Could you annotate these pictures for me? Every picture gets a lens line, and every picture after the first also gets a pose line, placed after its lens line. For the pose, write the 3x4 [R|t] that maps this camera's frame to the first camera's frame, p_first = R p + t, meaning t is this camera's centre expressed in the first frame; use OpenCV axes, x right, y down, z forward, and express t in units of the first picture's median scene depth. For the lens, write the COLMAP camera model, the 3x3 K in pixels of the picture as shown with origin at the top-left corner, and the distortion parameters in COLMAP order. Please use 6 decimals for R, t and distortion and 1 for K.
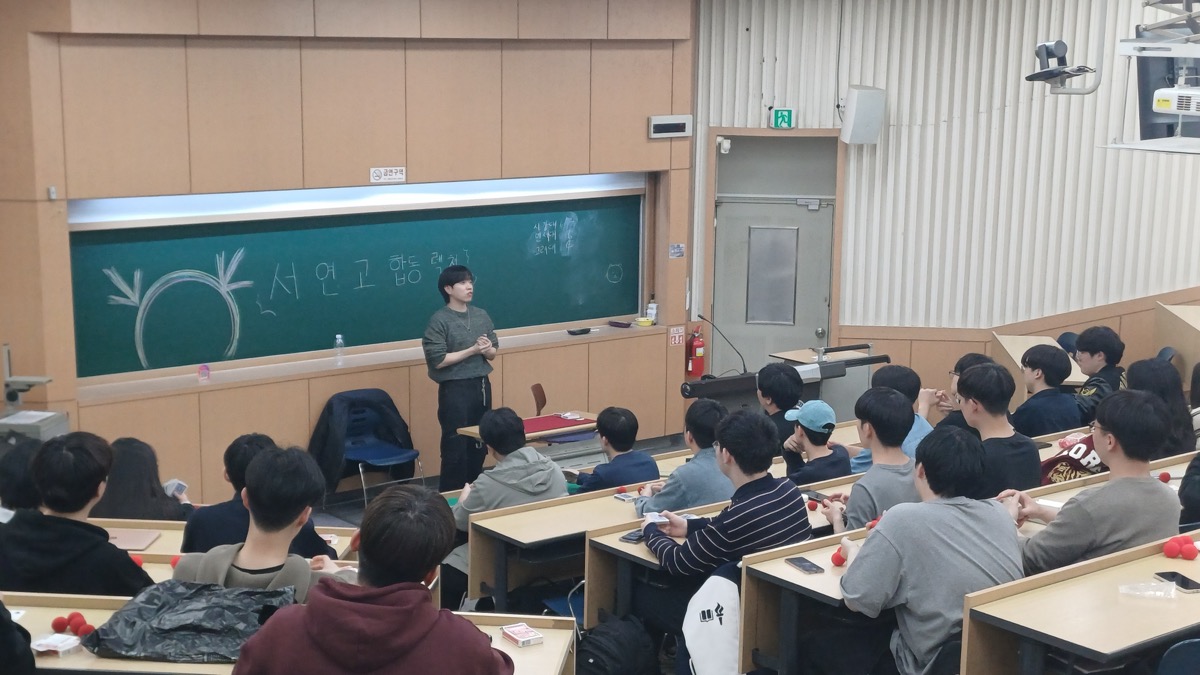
lens RADIAL K [[1769.4, 0, 603.1], [0, 1769.4, 369.3], [0, 0, 1]] dist [0.087747, -0.116609]
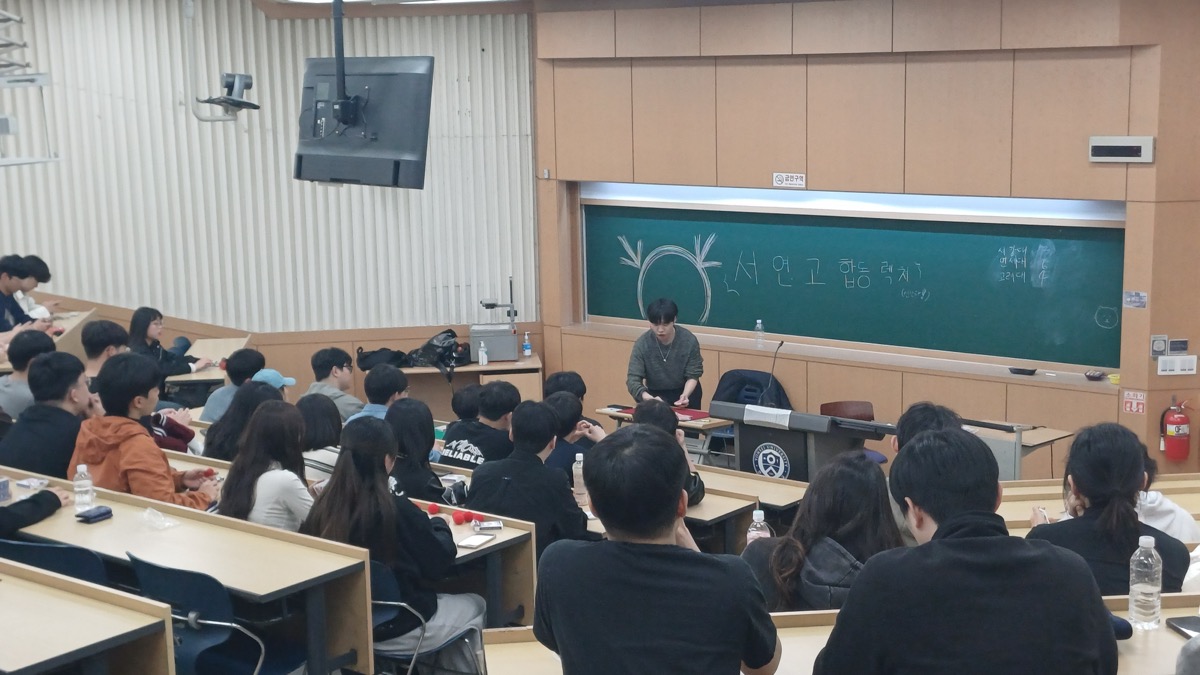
lens RADIAL K [[1769.4, 0, 603.1], [0, 1769.4, 369.3], [0, 0, 1]] dist [0.087747, -0.116609]
pose [[0.203155, 0.164006, -0.965313, 0.864659], [-0.155494, 0.978765, 0.133567, -0.116088], [0.966721, 0.122965, 0.224343, 0.620977]]
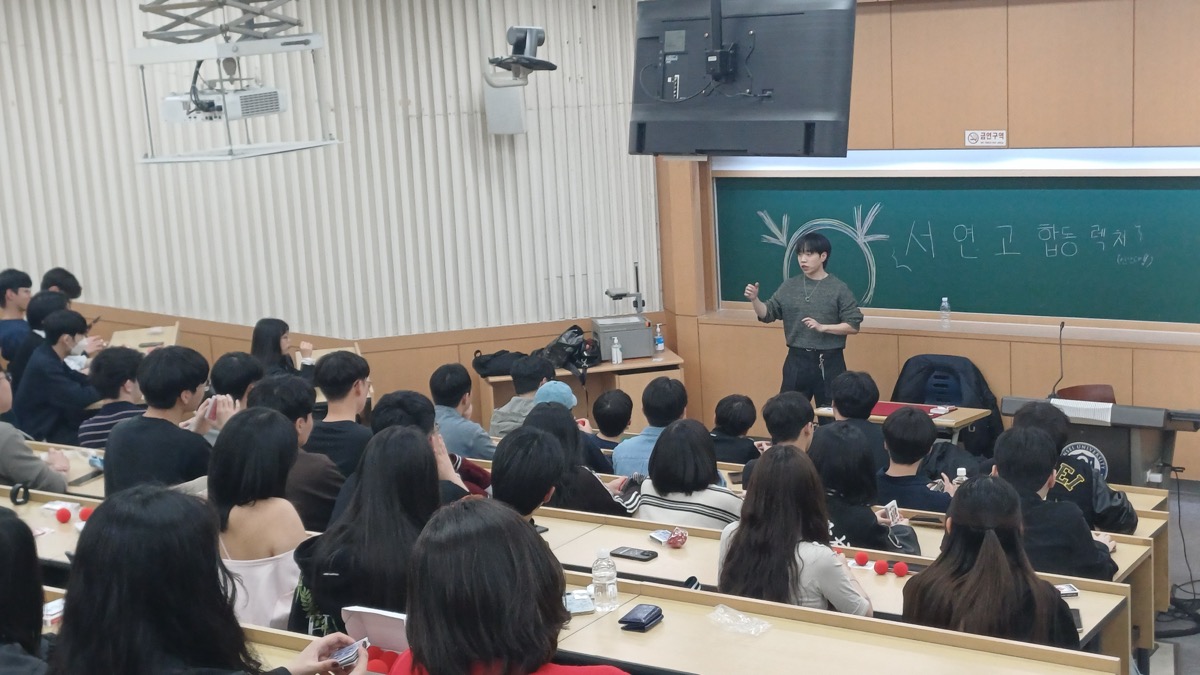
lens RADIAL K [[1769.4, 0, 603.1], [0, 1769.4, 369.3], [0, 0, 1]] dist [0.087747, -0.116609]
pose [[0.291962, 0.163337, -0.942380, 0.699422], [-0.116235, 0.984066, 0.134551, -0.086519], [0.949341, 0.070254, 0.306295, 0.486521]]
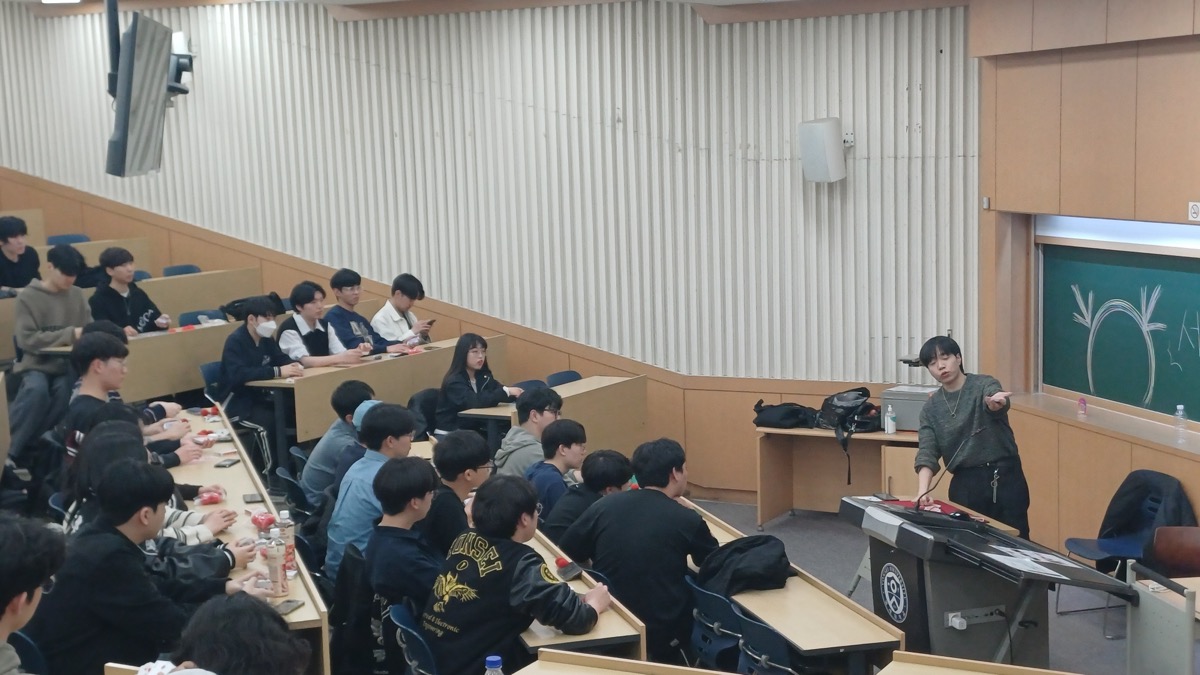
lens RADIAL K [[1769.4, 0, 603.1], [0, 1769.4, 369.3], [0, 0, 1]] dist [0.087747, -0.116609]
pose [[-0.398534, 0.123462, -0.908806, 0.657714], [-0.141805, 0.970688, 0.194054, -0.147431], [0.906125, 0.206210, -0.369344, 0.999404]]
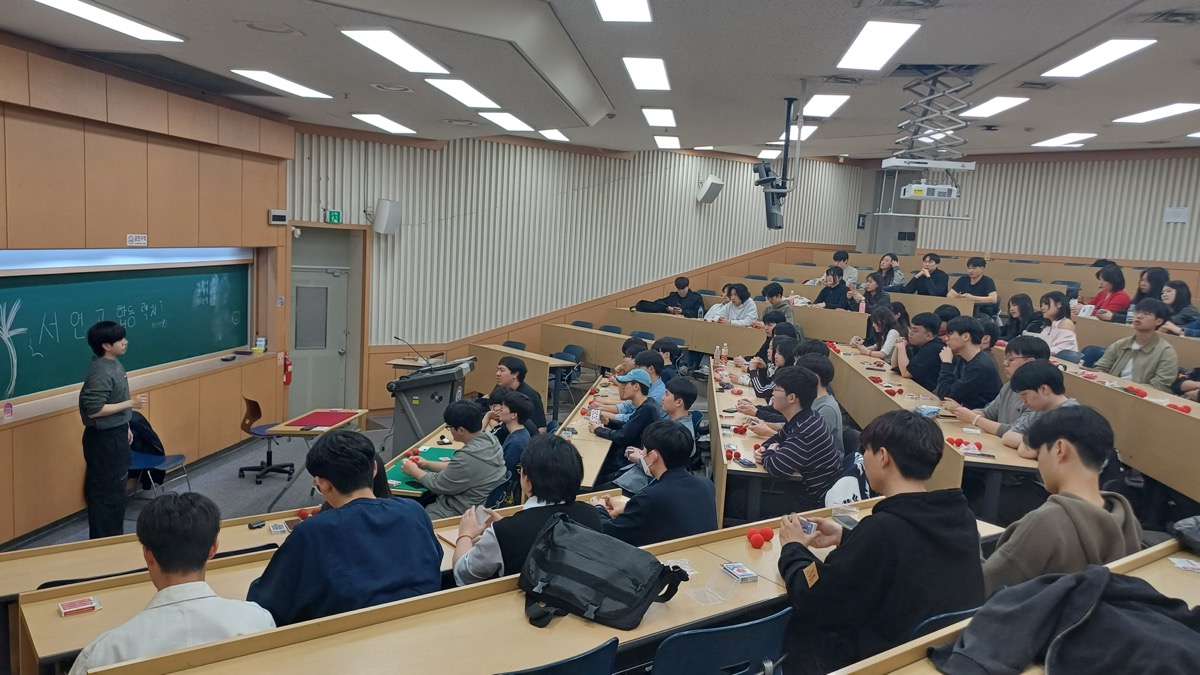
lens RADIAL K [[882.1, 0, 659.0], [0, 882.1, 363.9], [0, 0, 1]] dist [0.001073, -0.005345]
pose [[0.665532, -0.070975, 0.742987, -0.325582], [0.081118, 0.996450, 0.022526, -0.005530], [-0.741948, 0.045278, 0.668926, 0.290009]]
